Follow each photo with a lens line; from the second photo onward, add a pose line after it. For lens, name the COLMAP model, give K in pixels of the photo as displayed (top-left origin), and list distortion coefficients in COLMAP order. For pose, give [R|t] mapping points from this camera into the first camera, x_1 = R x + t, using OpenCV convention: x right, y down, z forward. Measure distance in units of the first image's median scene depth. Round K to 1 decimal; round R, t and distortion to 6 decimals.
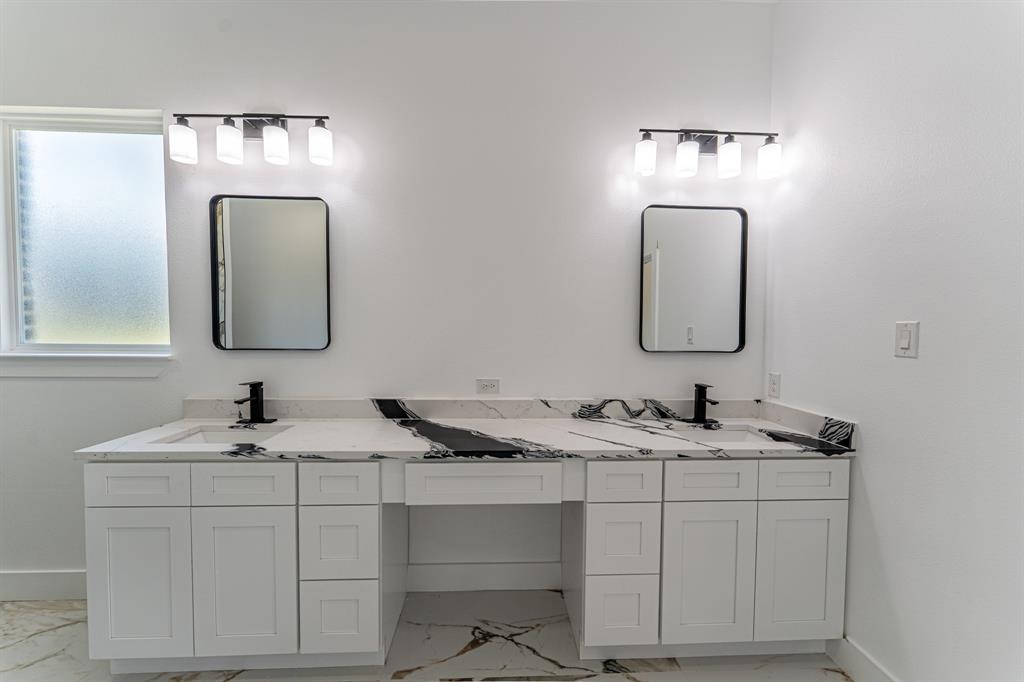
lens RADIAL K [[415.6, 0, 514.6], [0, 415.6, 341.8], [0, 0, 1]] dist [0.002597, 0.000337]
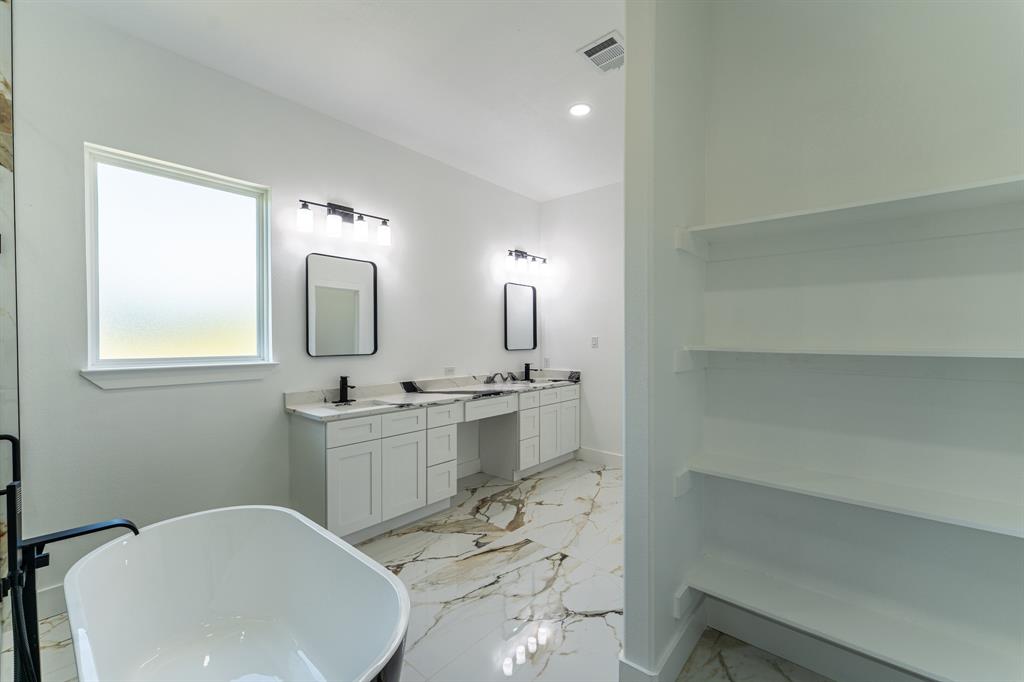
lens RADIAL K [[415.6, 0, 518.0], [0, 415.6, 340.2], [0, 0, 1]] dist [0.002597, 0.000337]
pose [[0.683073, -0.011734, 0.730256, -1.289126], [0.034027, 0.999296, -0.015771, 0.008521], [-0.729557, 0.035621, 0.682992, -0.539258]]
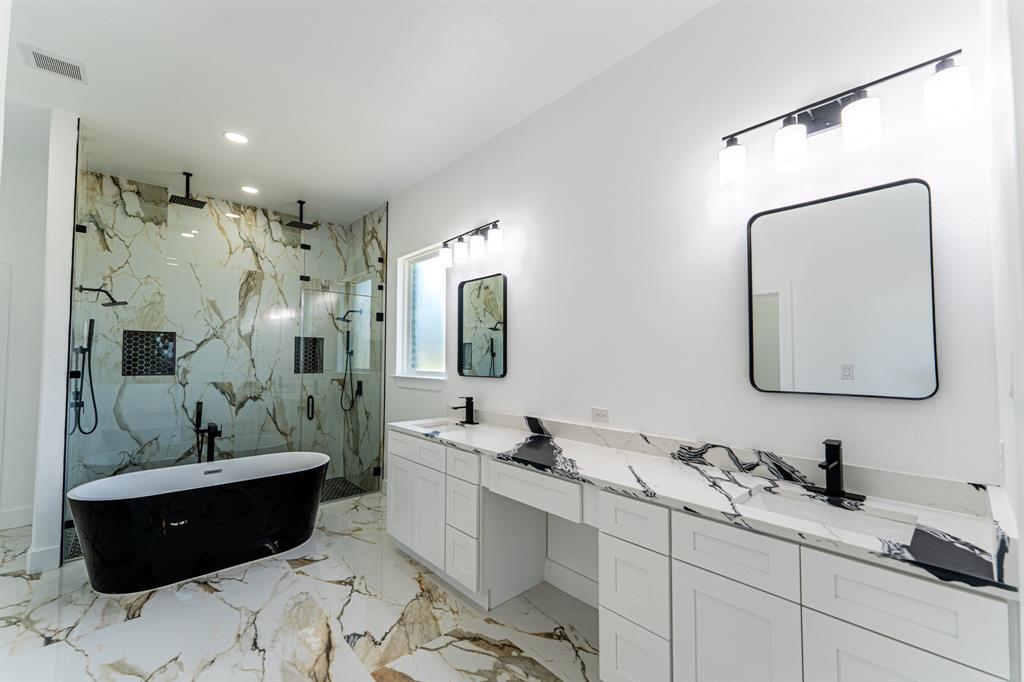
lens RADIAL K [[415.6, 0, 511.5], [0, 415.6, 343.0], [0, 0, 1]] dist [0.002597, 0.000337]
pose [[0.638192, -0.037345, -0.768971, 0.671998], [-0.028646, 0.996979, -0.072192, 0.002690], [0.769344, 0.068101, 0.635194, 0.116483]]
